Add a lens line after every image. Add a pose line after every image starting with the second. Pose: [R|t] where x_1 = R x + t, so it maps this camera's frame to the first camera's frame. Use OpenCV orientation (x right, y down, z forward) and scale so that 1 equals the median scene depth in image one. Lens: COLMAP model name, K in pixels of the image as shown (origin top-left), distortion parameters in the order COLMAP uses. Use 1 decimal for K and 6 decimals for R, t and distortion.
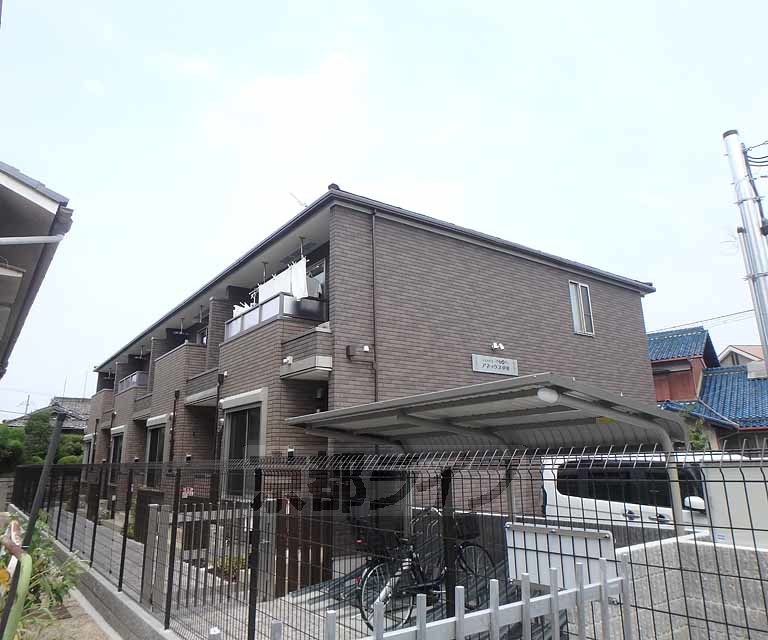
lens RADIAL K [[557.0, 0, 383.5], [0, 557.0, 286.7], [0, 0, 1]] dist [-0.024618, -0.004846]
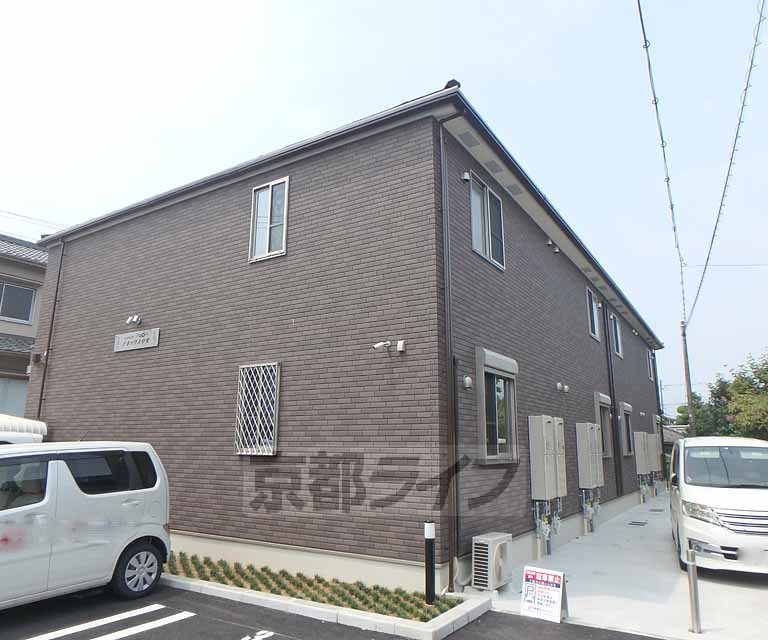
lens RADIAL K [[557.0, 0, 383.5], [0, 557.0, 286.7], [0, 0, 1]] dist [-0.024618, -0.004846]
pose [[0.361660, -0.238786, -0.901212, 1.134261], [0.271072, 0.951816, -0.143412, 0.284464], [0.892033, -0.192426, 0.408962, 0.962401]]
